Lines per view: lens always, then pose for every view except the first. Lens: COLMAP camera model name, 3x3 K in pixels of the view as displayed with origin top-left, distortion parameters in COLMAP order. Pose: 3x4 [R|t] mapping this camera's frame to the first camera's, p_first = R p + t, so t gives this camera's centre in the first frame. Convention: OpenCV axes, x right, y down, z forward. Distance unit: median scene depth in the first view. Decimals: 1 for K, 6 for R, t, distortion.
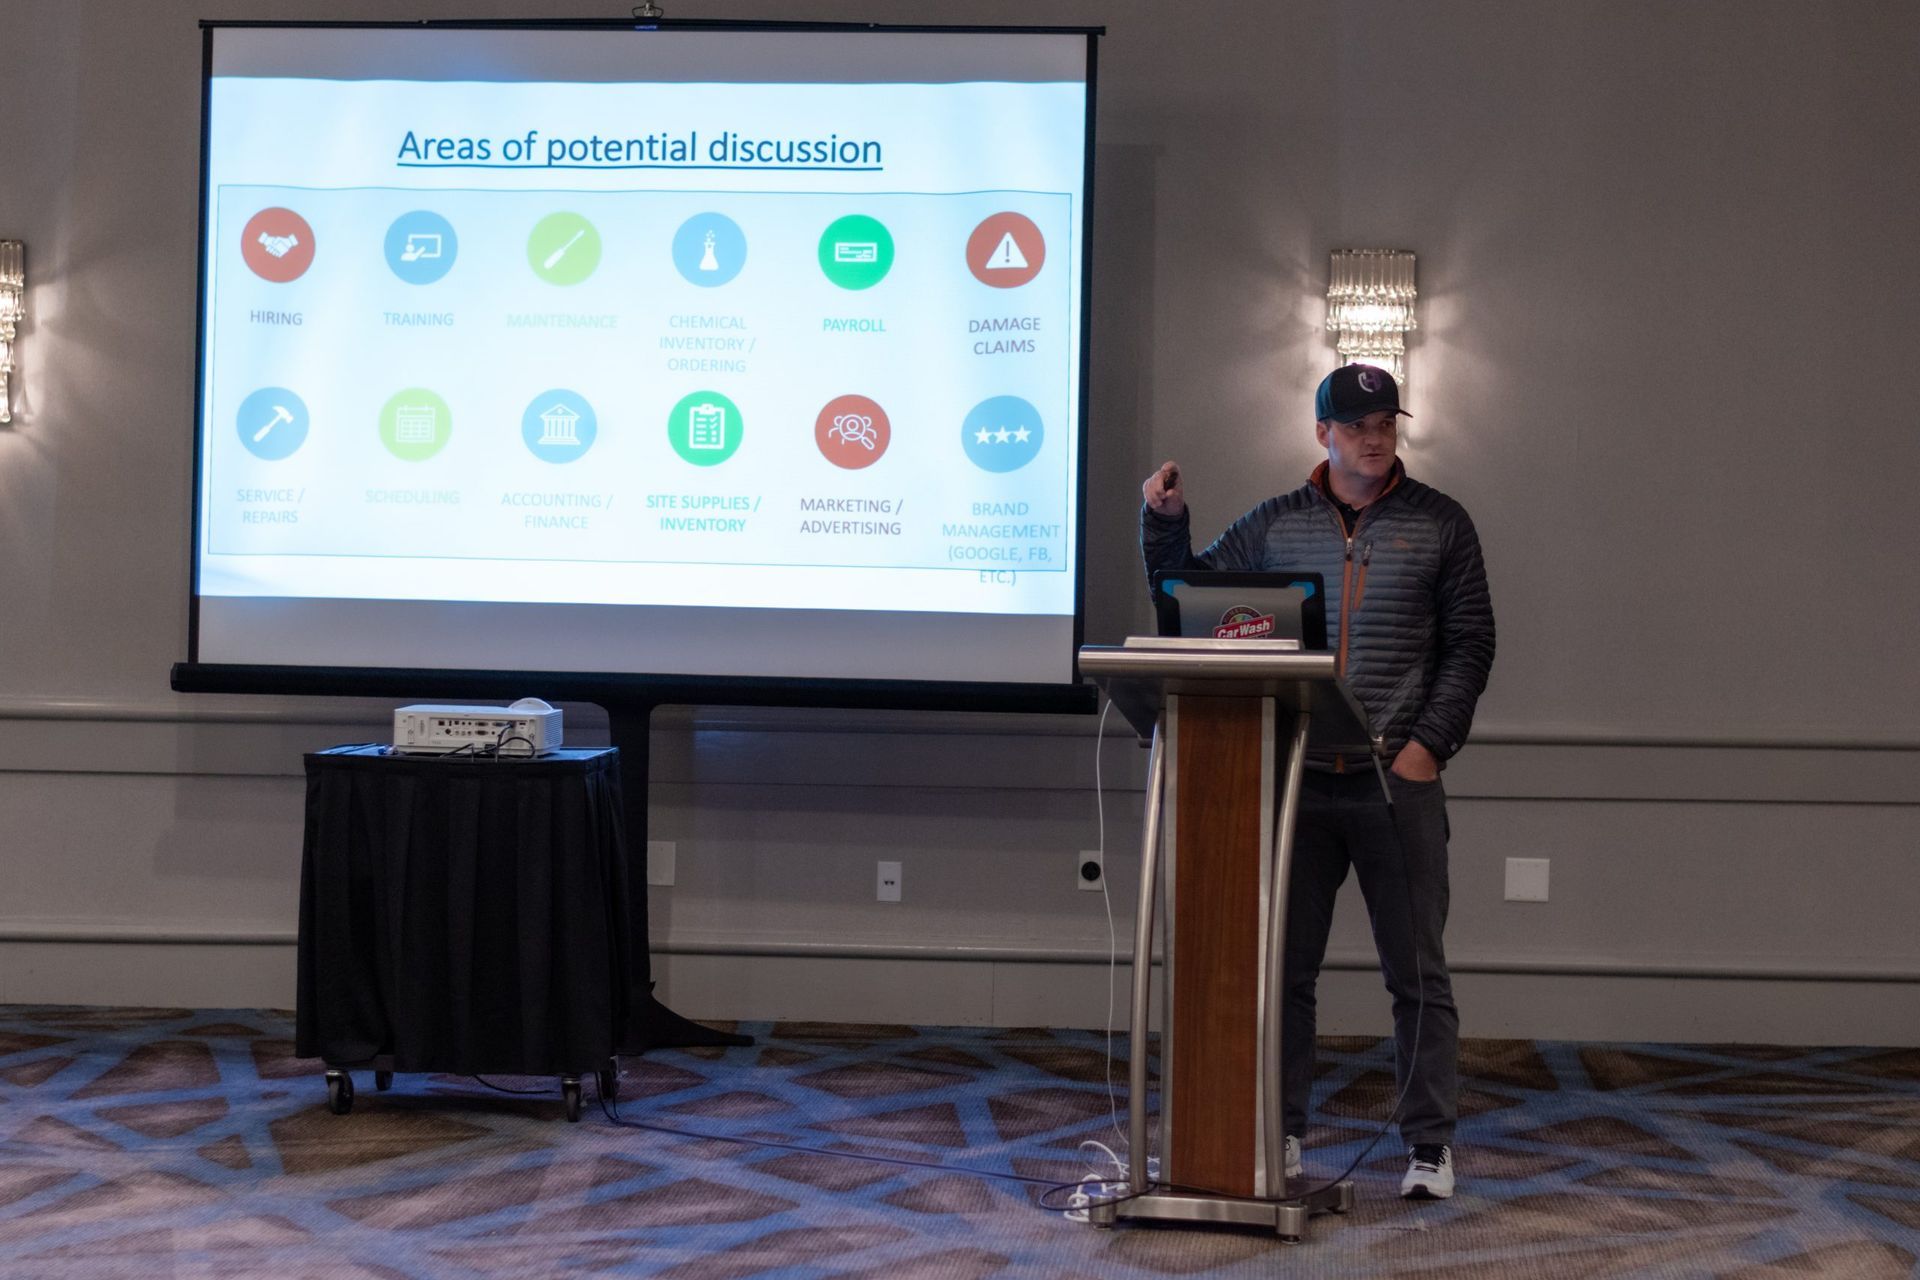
lens RADIAL K [[3929.3, 0, 951.0], [0, 3929.3, 639.3], [0, 0, 1]] dist [0.025565, 0.000000]
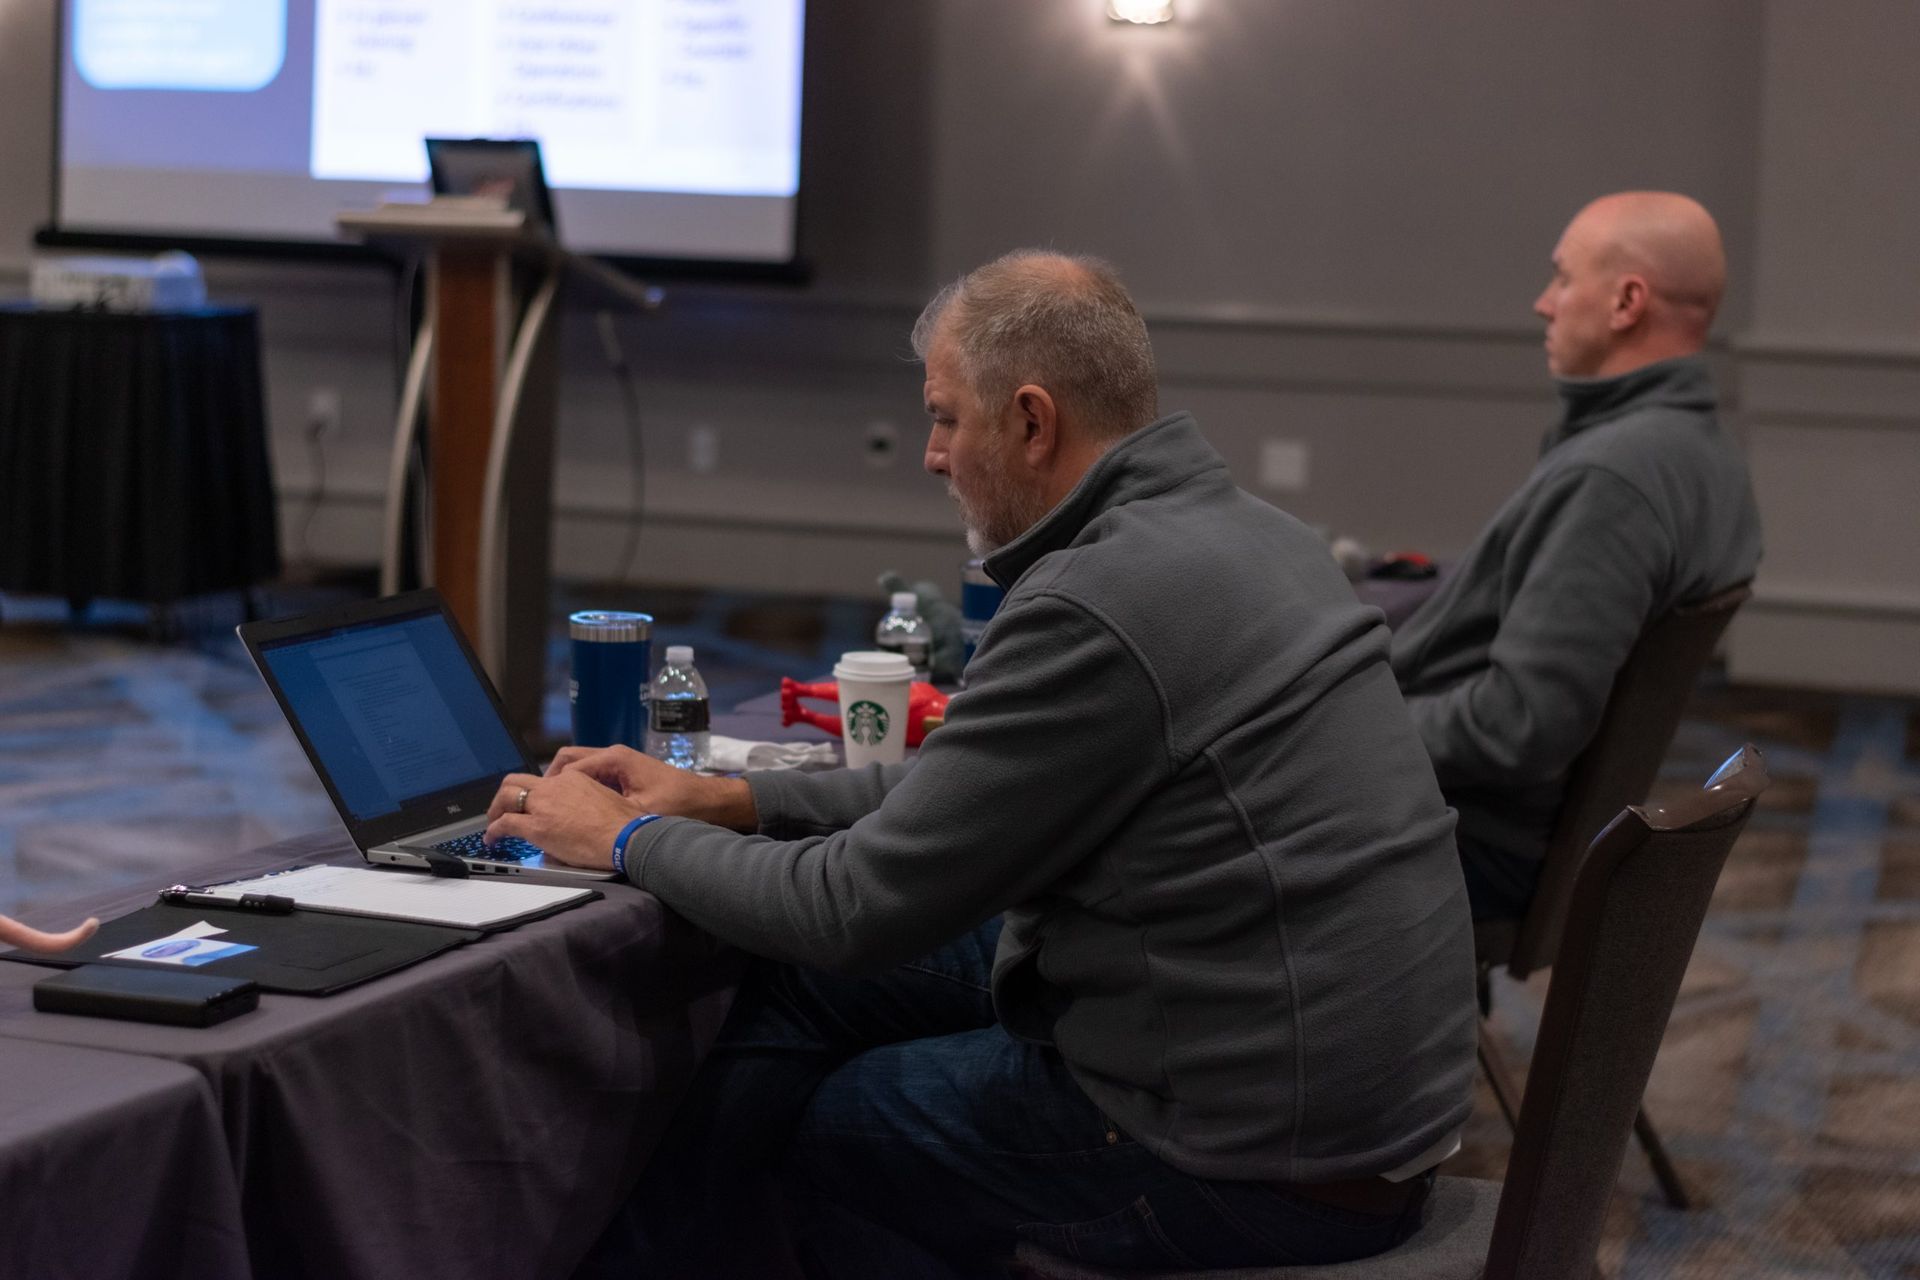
lens RADIAL K [[3929.3, 0, 954.3], [0, 3929.3, 647.9], [0, 0, 1]] dist [0.025565, 0.000000]
pose [[0.958162, 0.047232, -0.282302, 0.358299], [-0.018937, 0.994591, 0.102129, 0.006653], [0.285599, -0.092510, 0.953874, 0.020429]]
